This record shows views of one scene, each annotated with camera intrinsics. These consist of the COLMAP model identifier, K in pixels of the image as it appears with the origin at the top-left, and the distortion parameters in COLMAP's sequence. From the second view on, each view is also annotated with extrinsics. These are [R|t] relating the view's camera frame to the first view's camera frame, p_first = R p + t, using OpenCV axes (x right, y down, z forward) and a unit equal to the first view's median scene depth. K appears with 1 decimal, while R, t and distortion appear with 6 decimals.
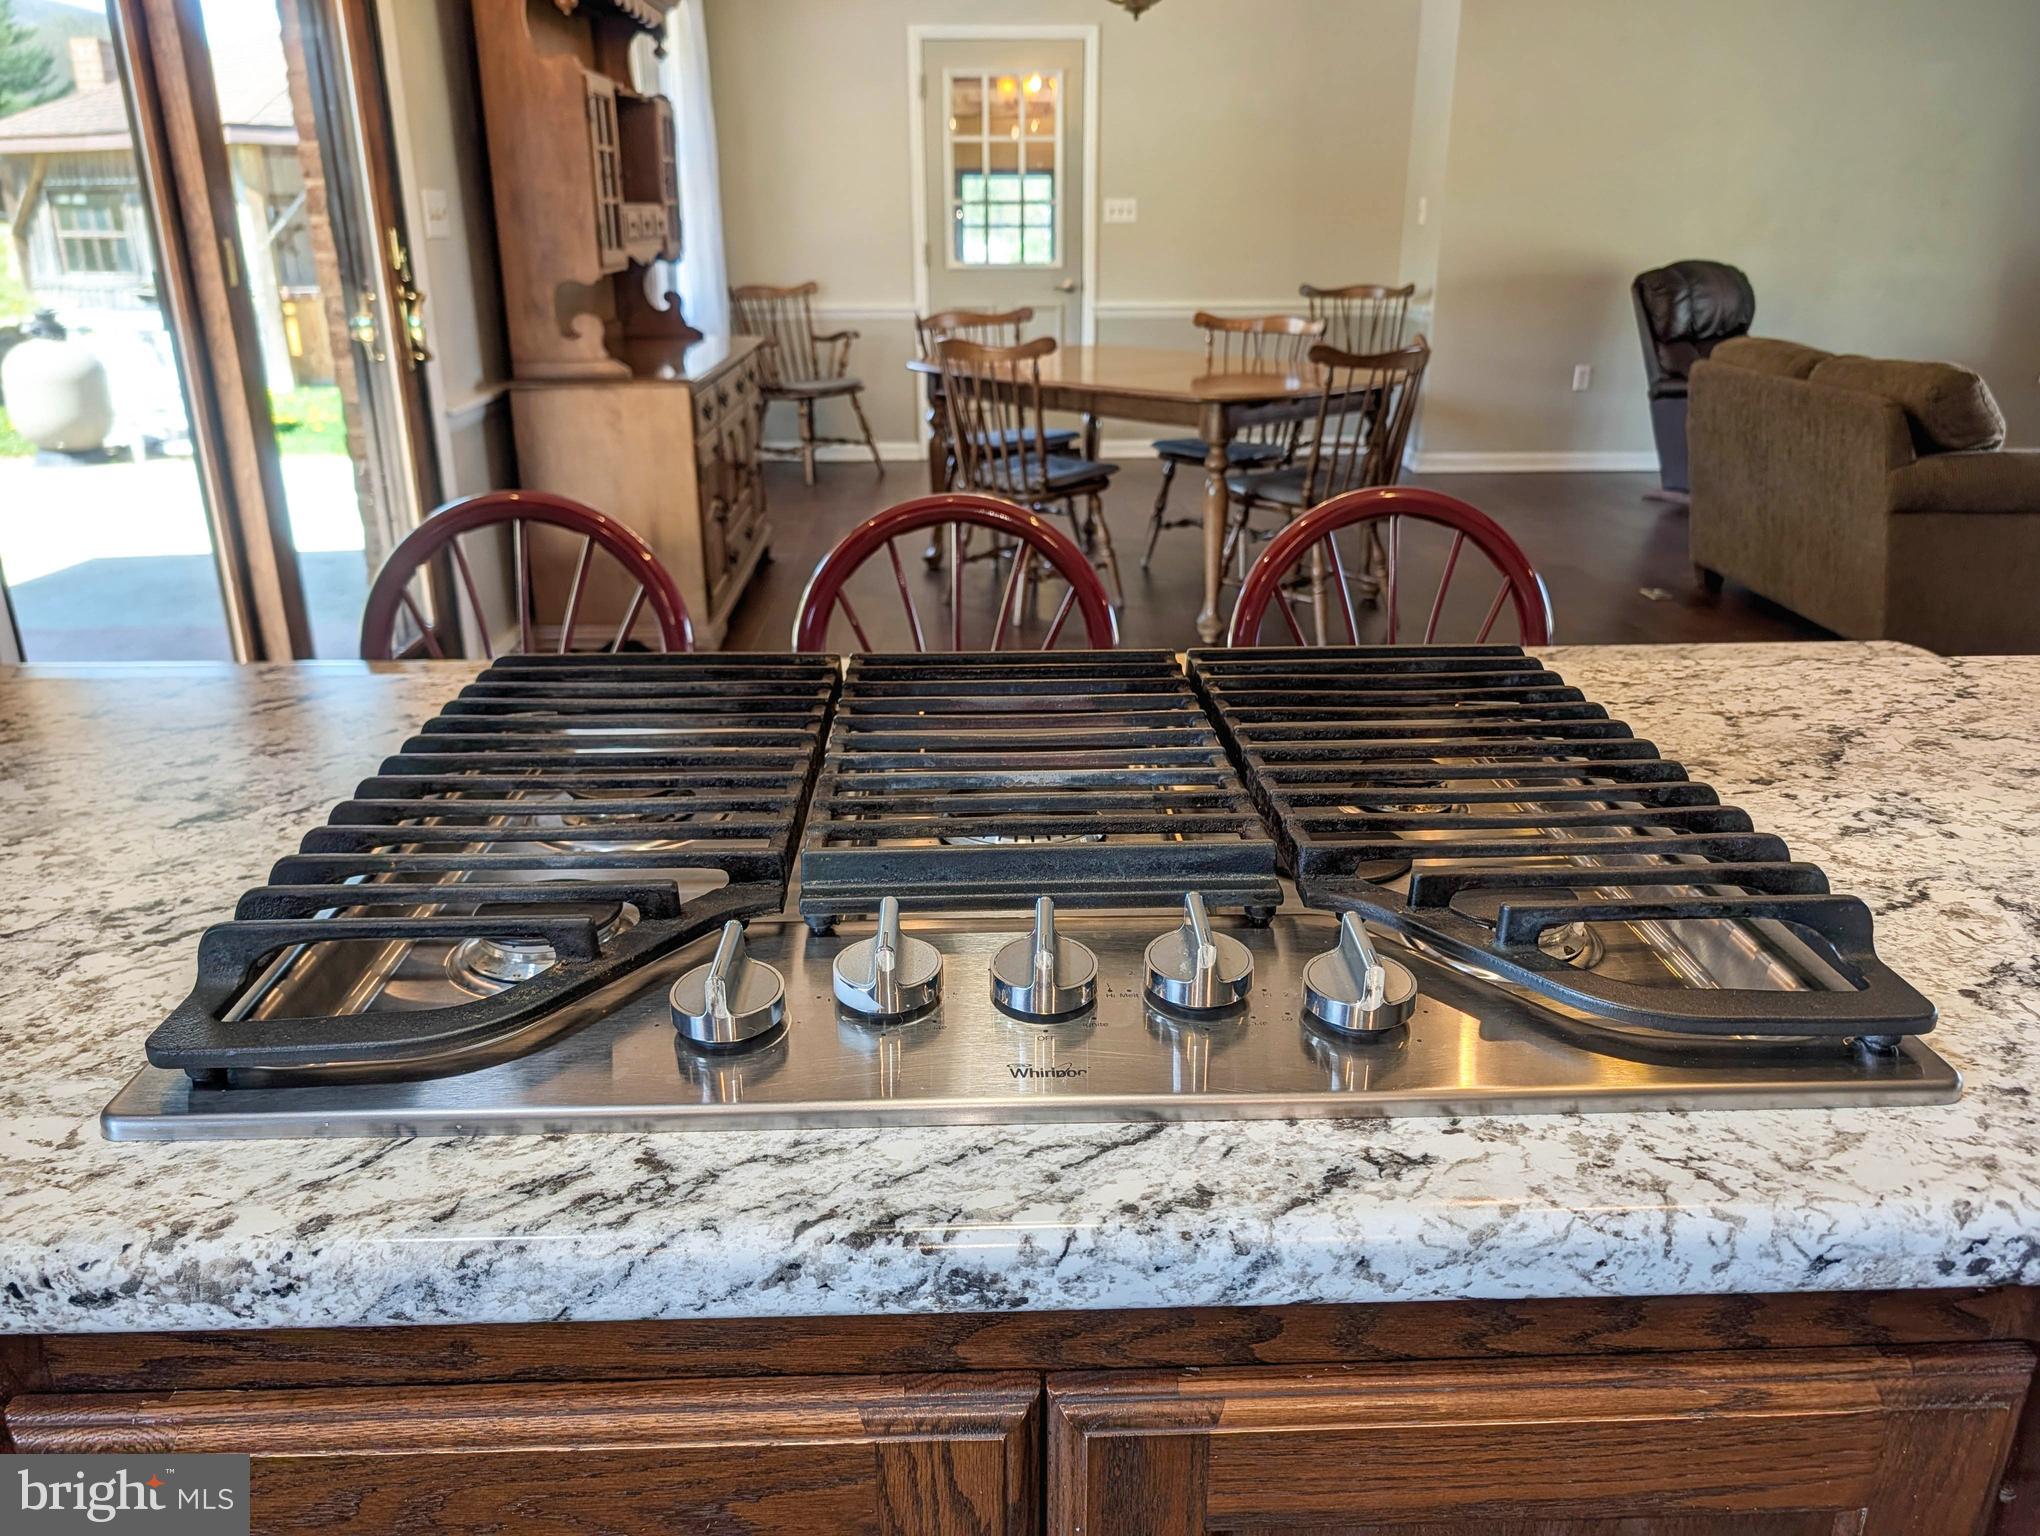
lens RADIAL K [[1444.8, 0, 1022.8], [0, 1444.8, 767.0], [0, 0, 1]] dist [0.021099, -0.023911]
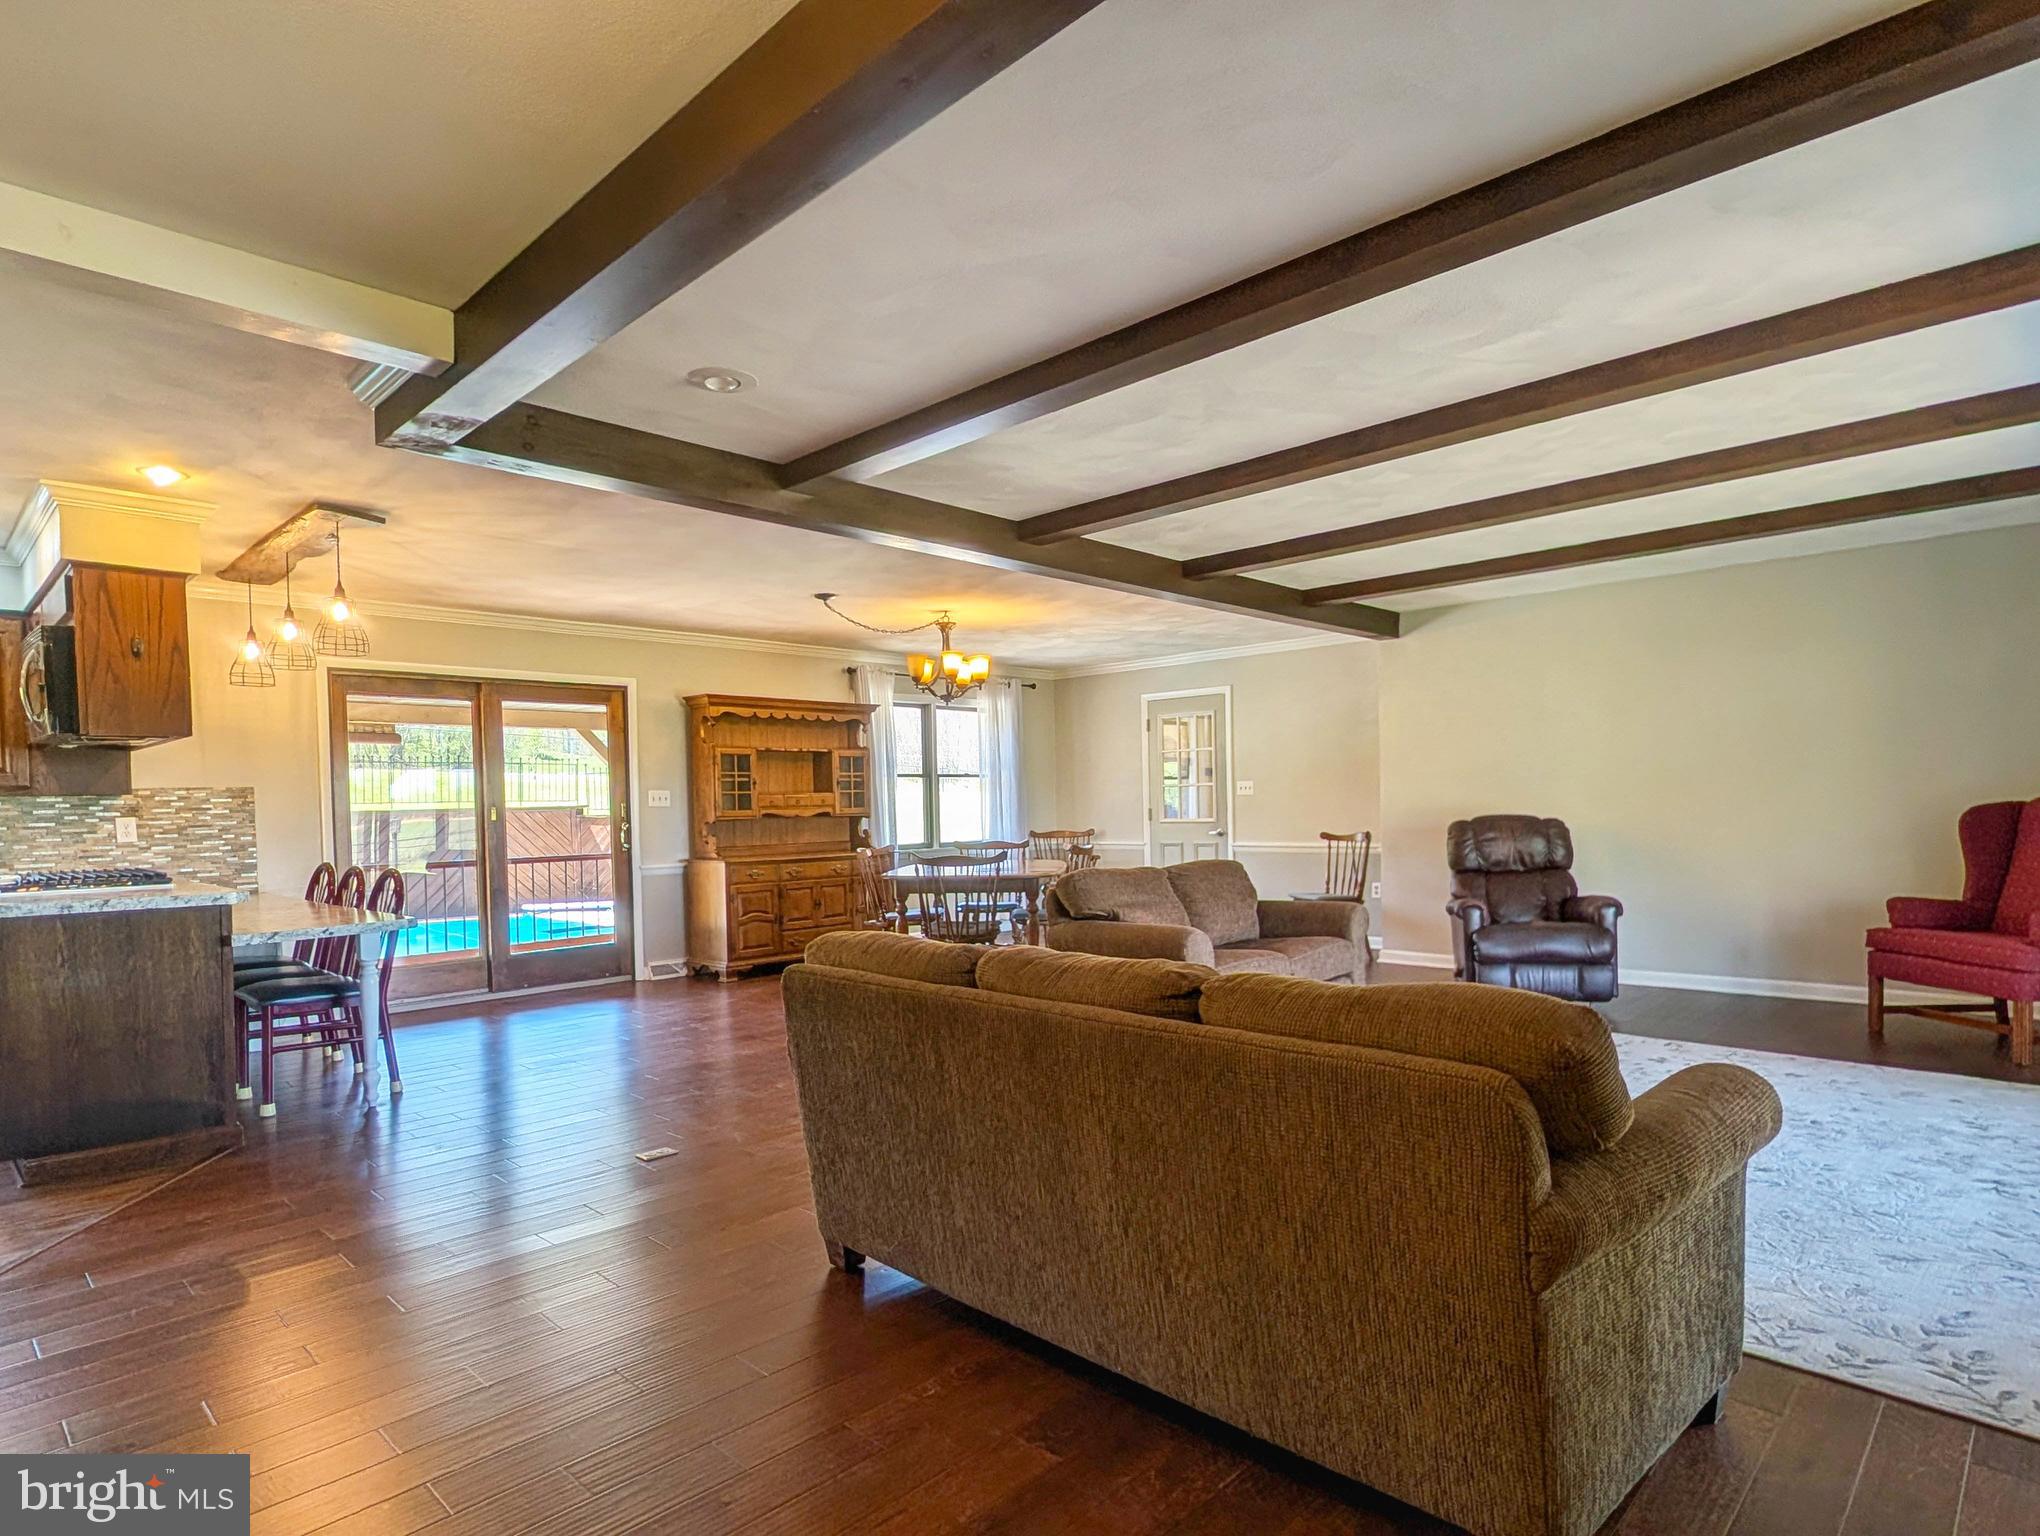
lens RADIAL K [[1137.0, 0, 1039.6], [0, 1137.0, 788.5], [0, 0, 1]] dist [-0.006456, -0.000788]
pose [[0.712090, -0.023998, -0.701678, 0.848258], [-0.232480, 0.934975, -0.267907, 0.004206], [0.662481, 0.353900, 0.660207, 0.027771]]
